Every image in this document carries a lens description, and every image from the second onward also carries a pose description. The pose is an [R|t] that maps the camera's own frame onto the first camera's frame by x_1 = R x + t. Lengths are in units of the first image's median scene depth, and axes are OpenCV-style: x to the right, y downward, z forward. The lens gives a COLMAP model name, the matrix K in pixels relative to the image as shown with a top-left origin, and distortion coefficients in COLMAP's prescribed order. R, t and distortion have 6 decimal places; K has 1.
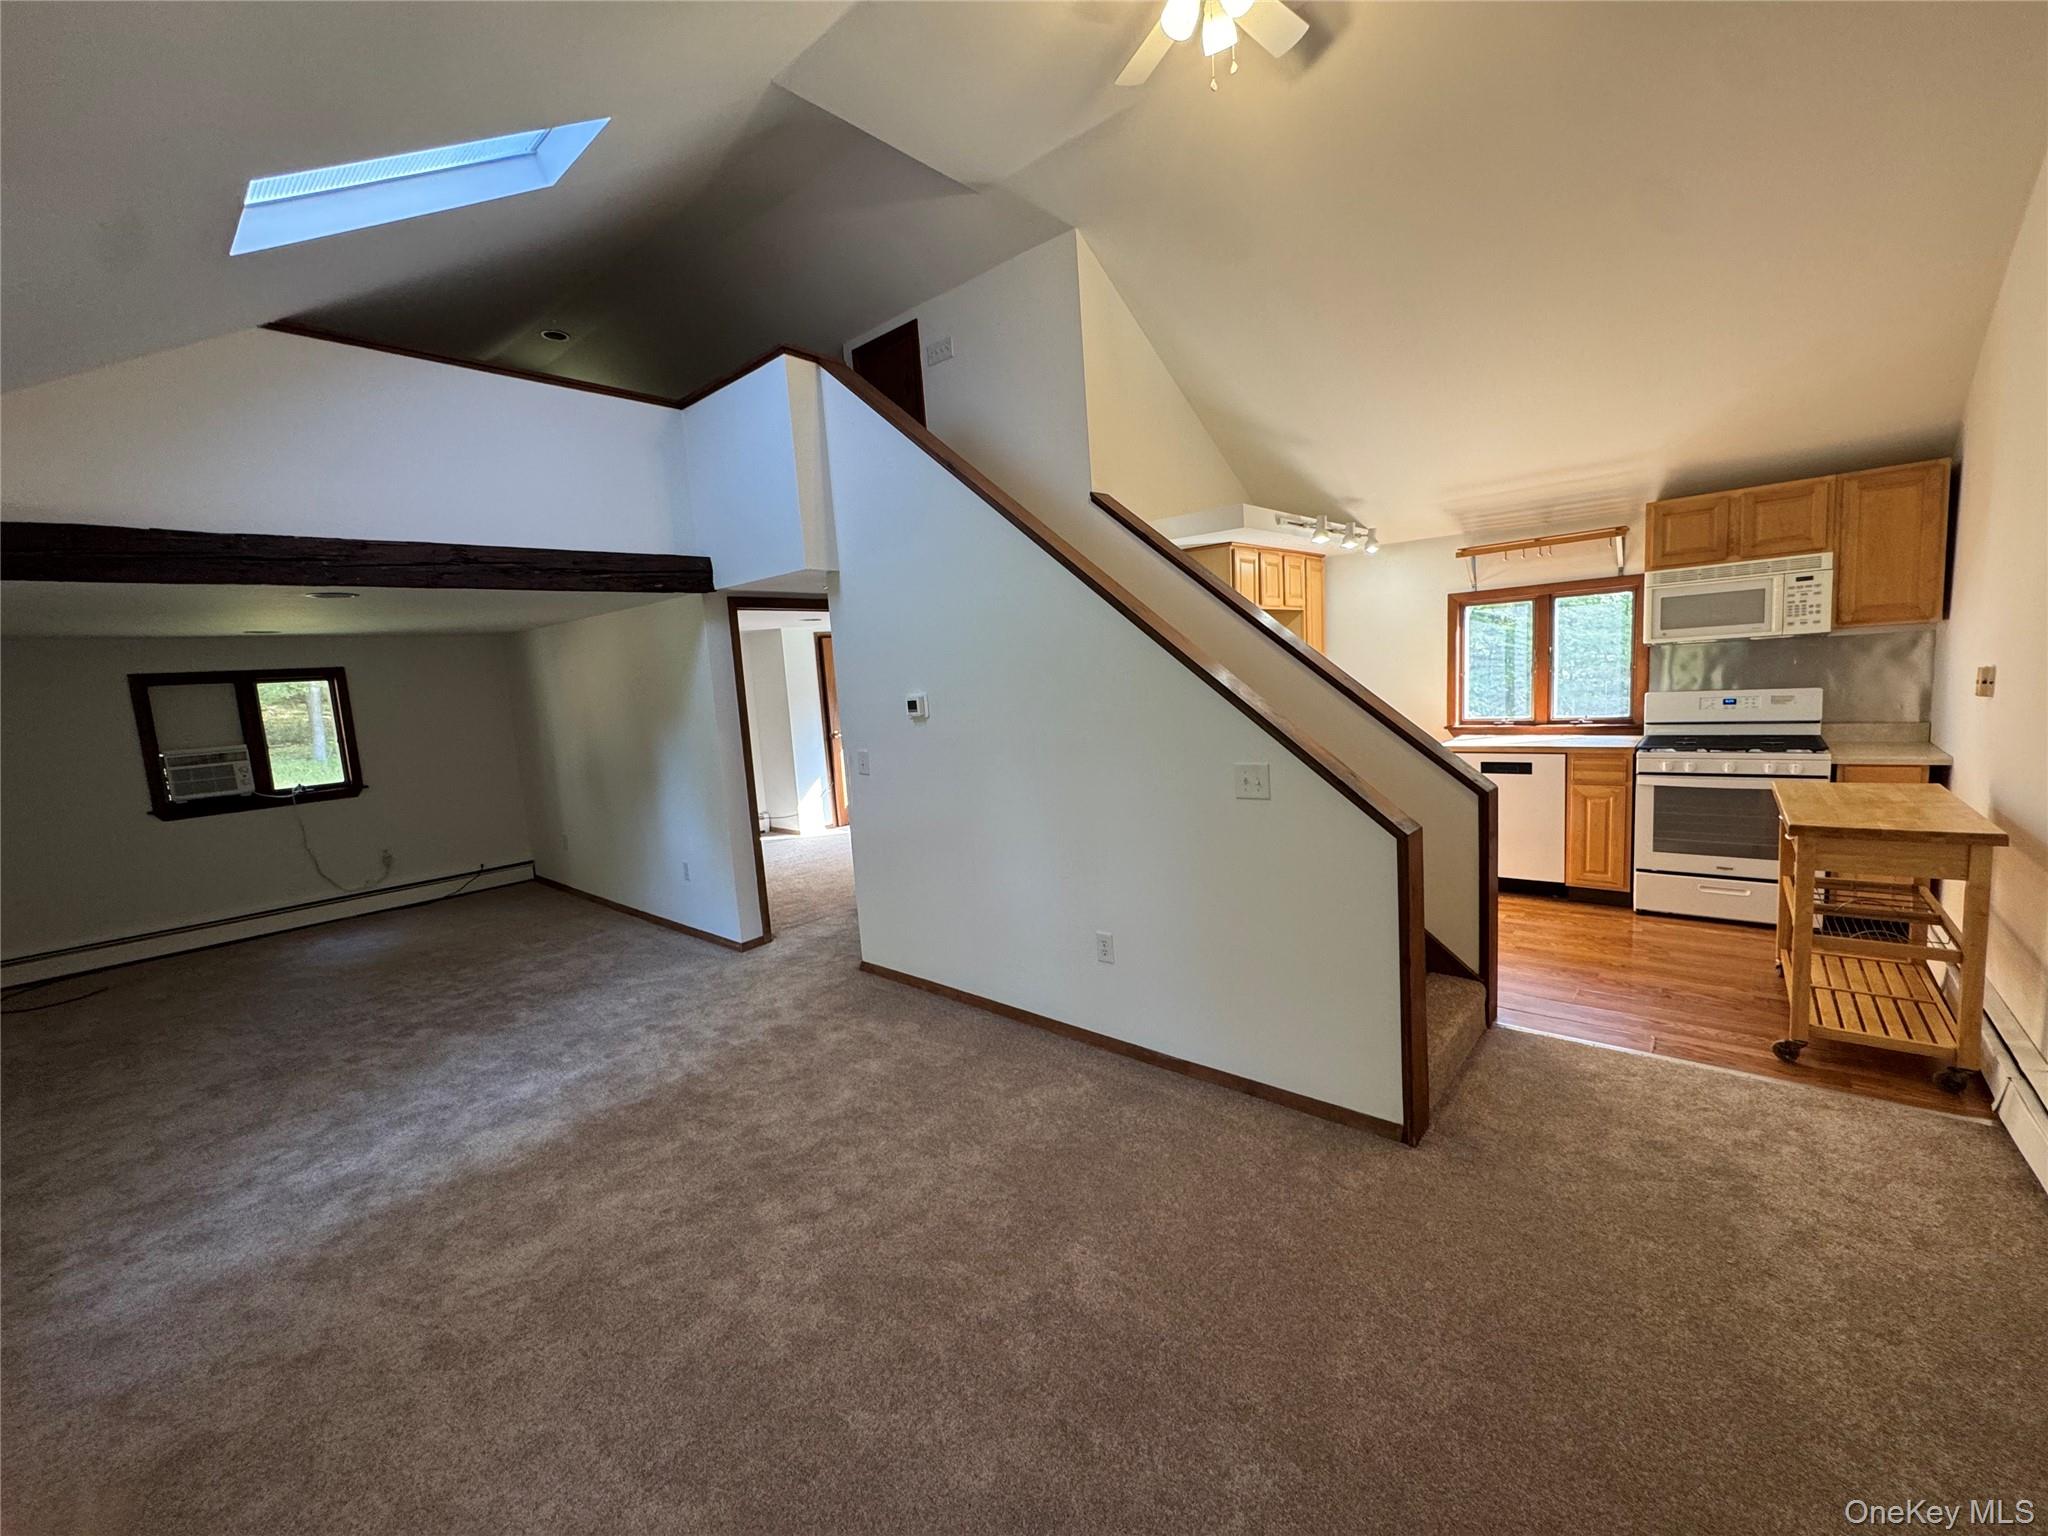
lens RADIAL K [[824.8, 0, 1028.3], [0, 824.8, 767.2], [0, 0, 1]] dist [0.006568, -0.000304]
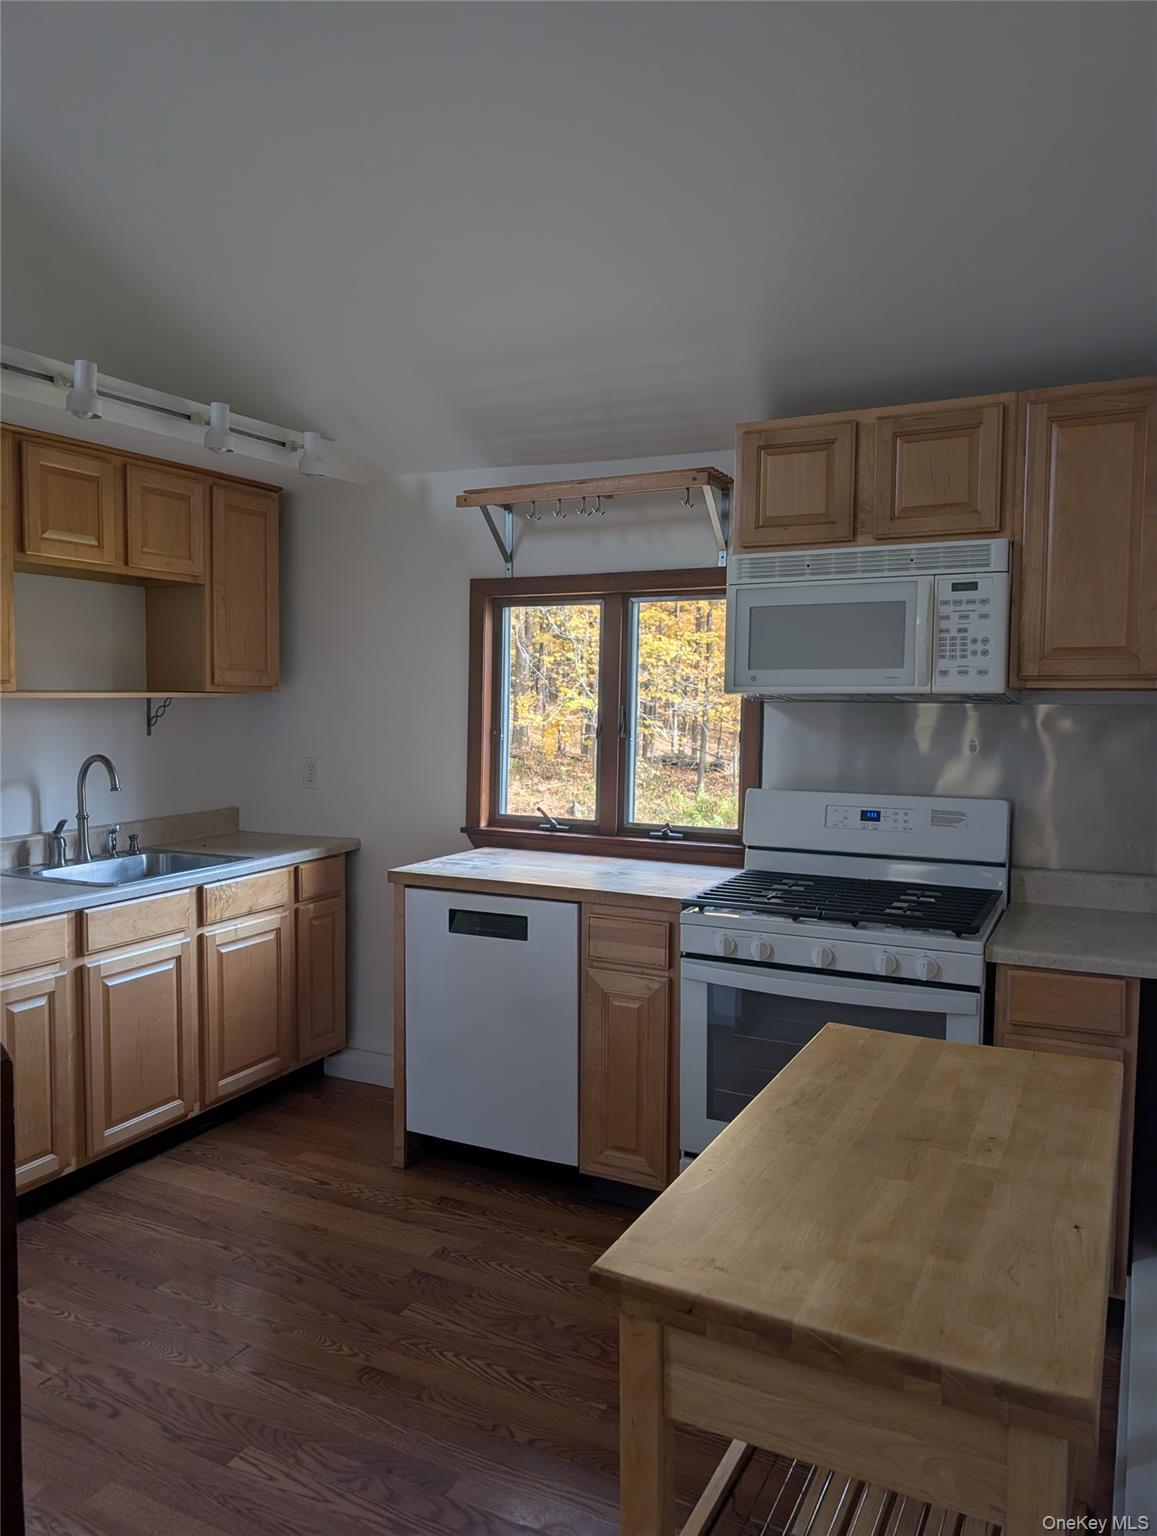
lens RADIAL K [[1108.8, 0, 578.5], [0, 1108.8, 768.0], [0, 0, 1]] dist [0.004633, 0.000496]
pose [[0.968059, 0.058540, 0.243794, 0.502451], [-0.044211, 0.996980, -0.063841, -0.056988], [-0.246795, 0.051024, 0.967724, 0.371738]]
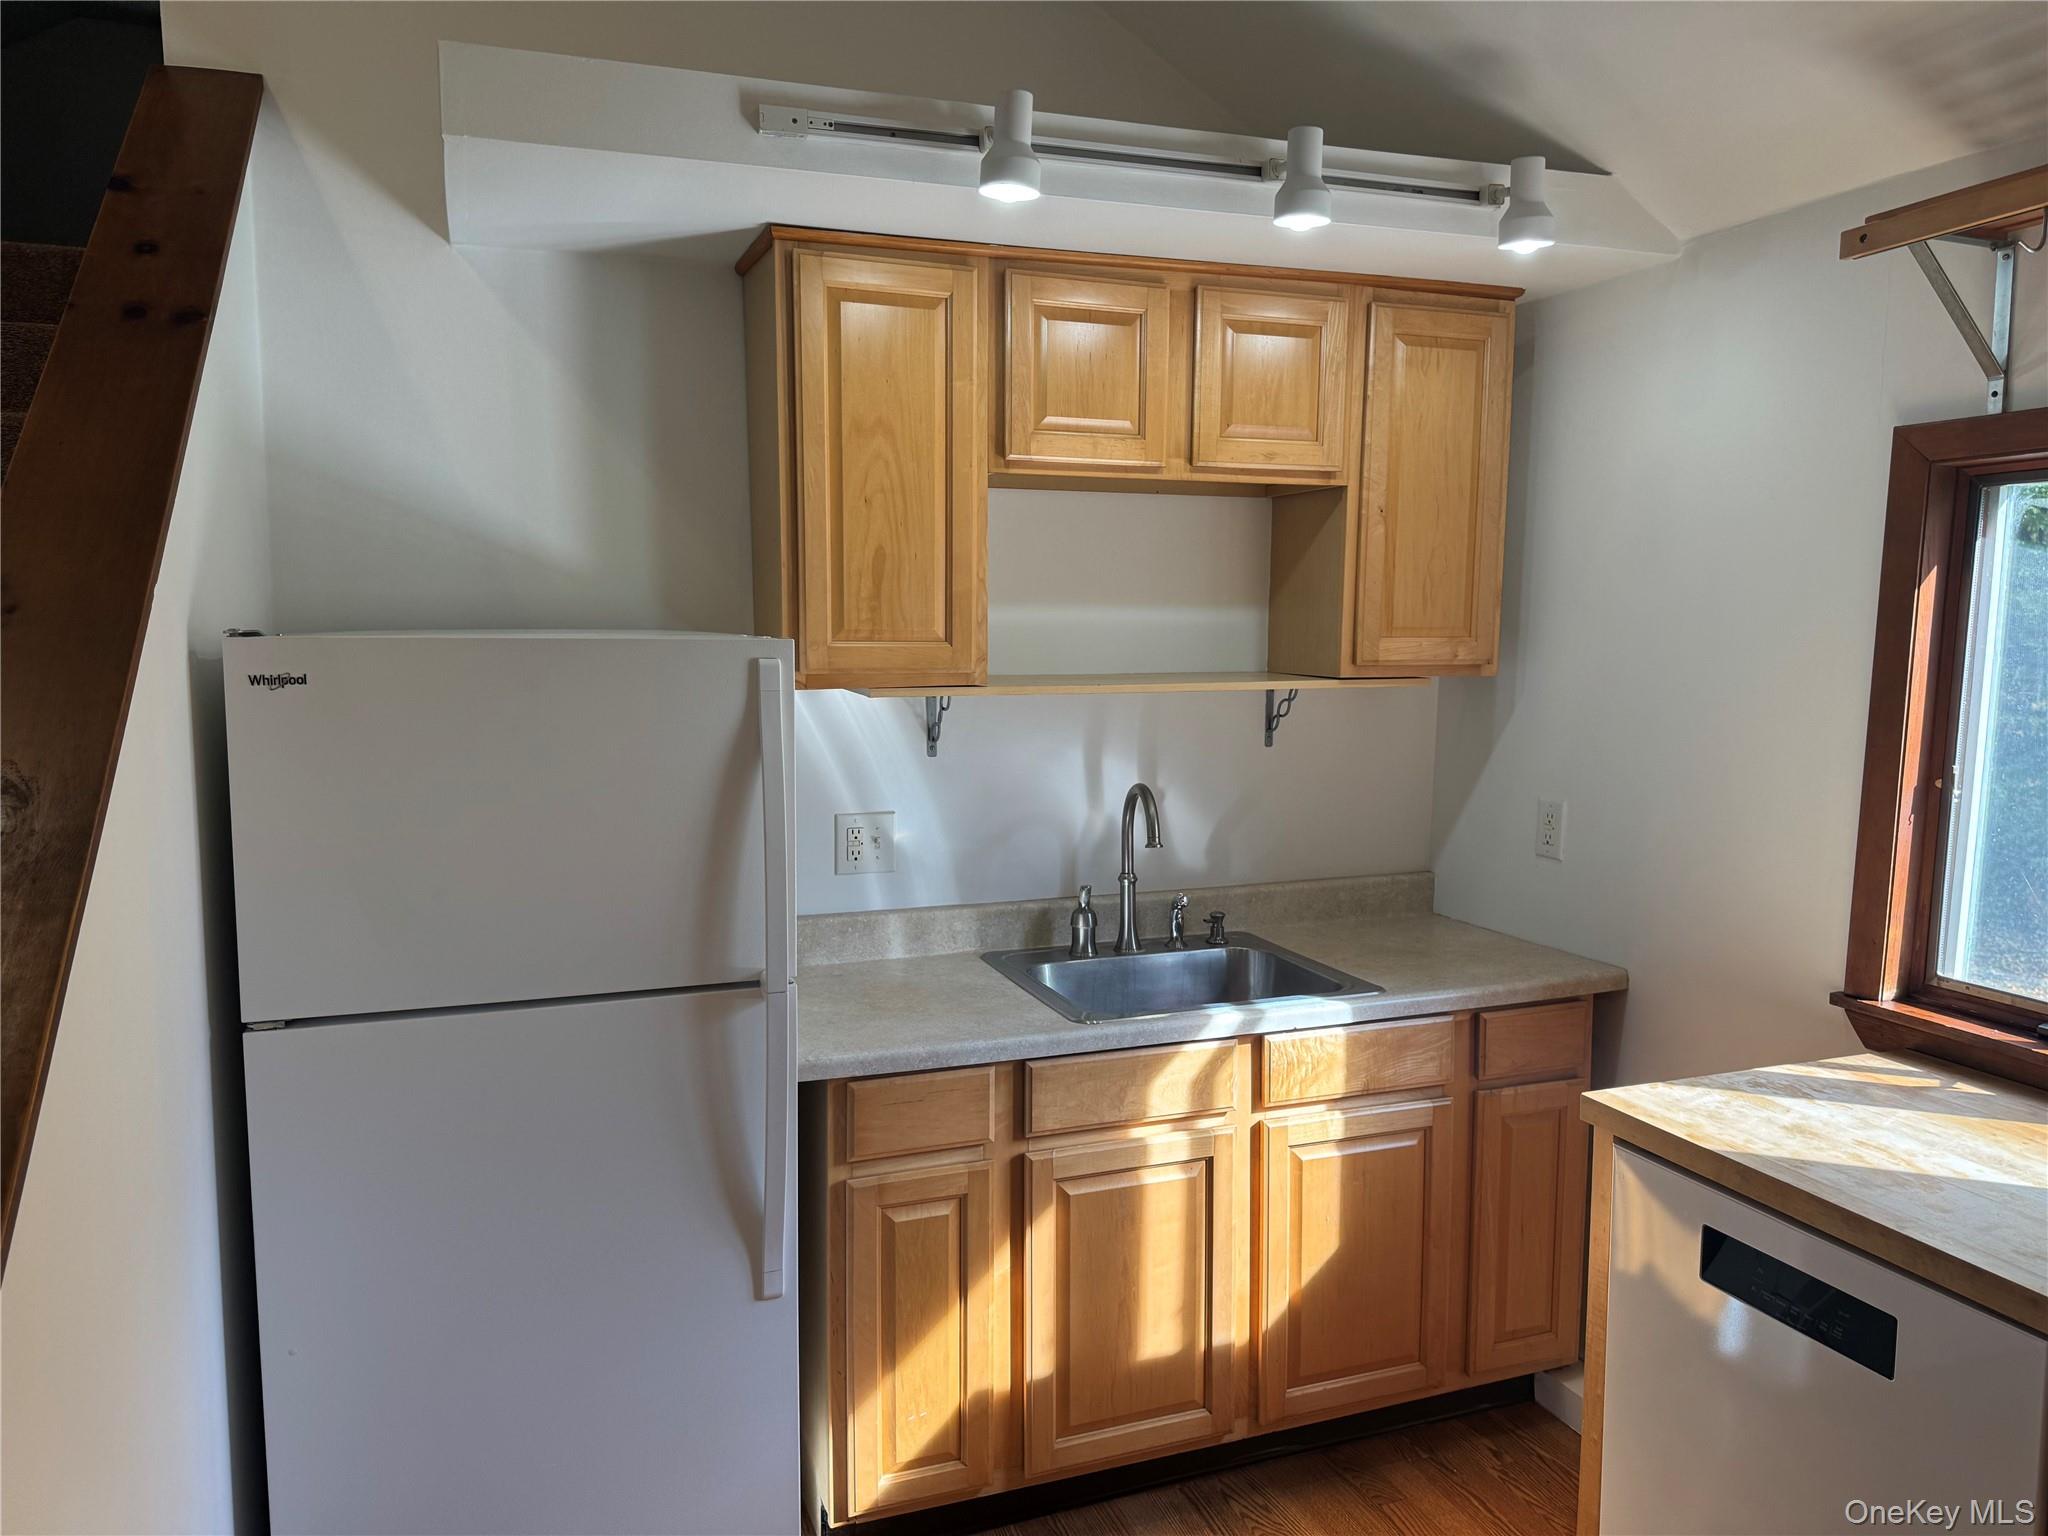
lens RADIAL K [[1451.2, 0, 1025.5], [0, 1451.2, 775.1], [0, 0, 1]] dist [0.077002, -0.088111]
pose [[0.871483, 0.121334, -0.475180, 0.617705], [-0.118140, 0.992318, 0.036712, -0.123613], [0.475984, 0.024144, 0.879122, 0.649725]]
